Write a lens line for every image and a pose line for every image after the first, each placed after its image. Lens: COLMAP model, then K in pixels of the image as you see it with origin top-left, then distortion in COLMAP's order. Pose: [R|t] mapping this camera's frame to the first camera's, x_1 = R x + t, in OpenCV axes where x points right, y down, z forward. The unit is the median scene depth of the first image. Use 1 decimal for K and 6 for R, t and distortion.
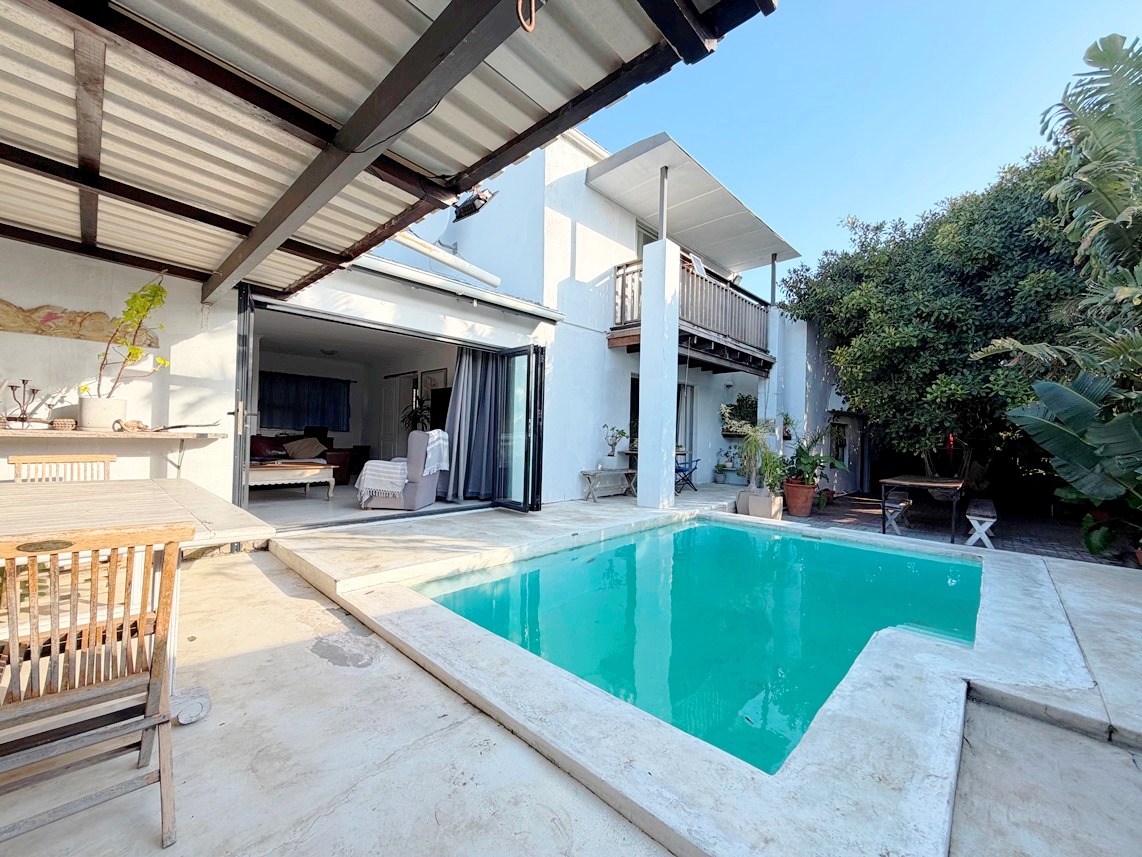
lens RADIAL K [[453.7, 0, 571.0], [0, 453.7, 428.5], [0, 0, 1]] dist [-0.001669, 0.000030]
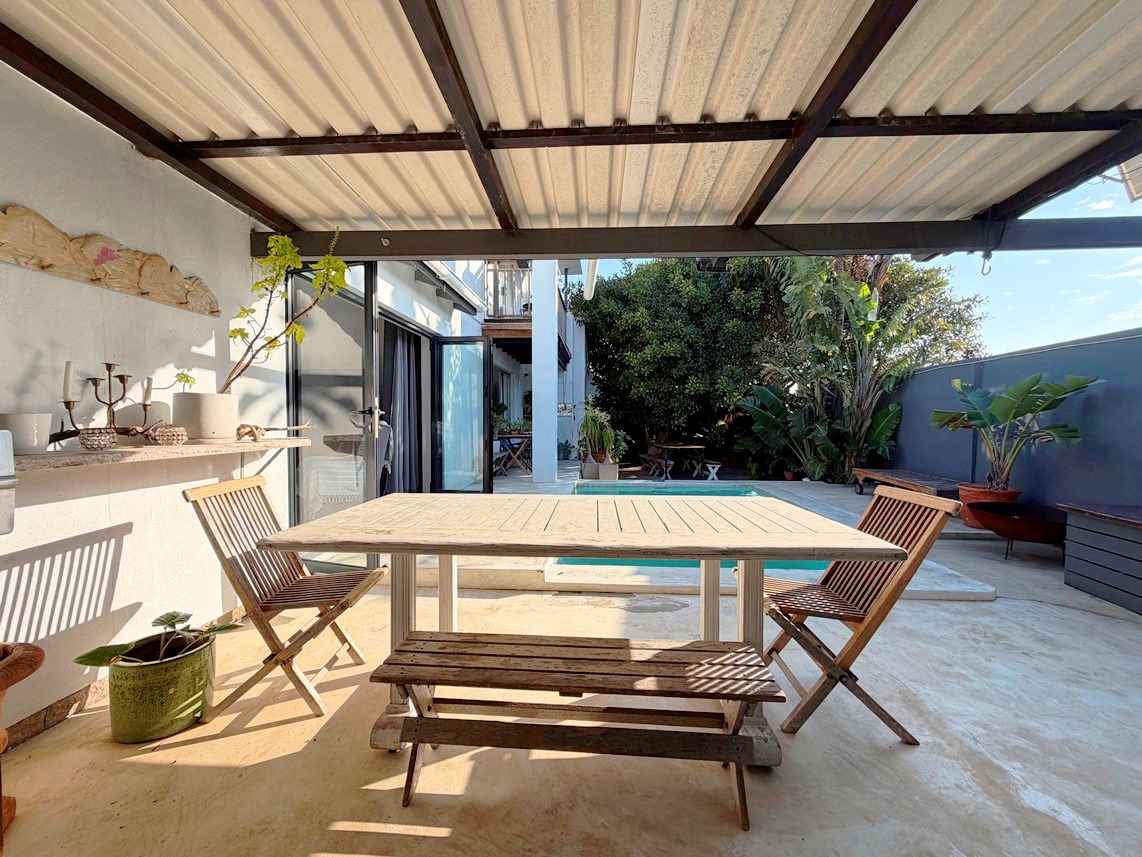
lens RADIAL K [[453.7, 0, 571.0], [0, 453.7, 428.5], [0, 0, 1]] dist [-0.001669, 0.000030]
pose [[0.759099, -0.038247, 0.649851, -0.523227], [0.006384, 0.998662, 0.051318, -0.023292], [-0.650944, -0.034807, 0.758327, 0.073326]]
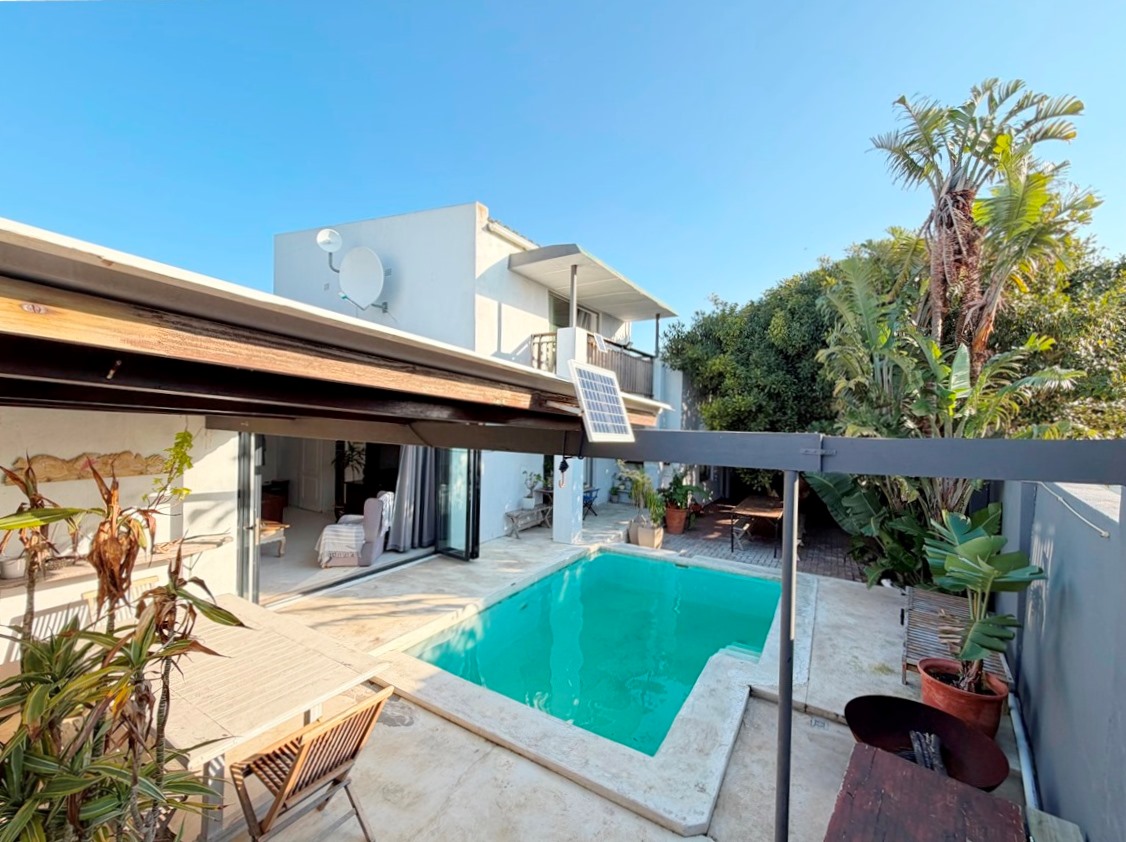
lens RADIAL K [[454.5, 0, 563.0], [0, 454.5, 421.0], [0, 0, 1]] dist [-0.002883, -0.000466]
pose [[0.976849, -0.005122, 0.213870, -0.090087], [-0.000169, 0.999694, 0.024717, -0.187434], [-0.213931, -0.024181, 0.976549, -0.205750]]
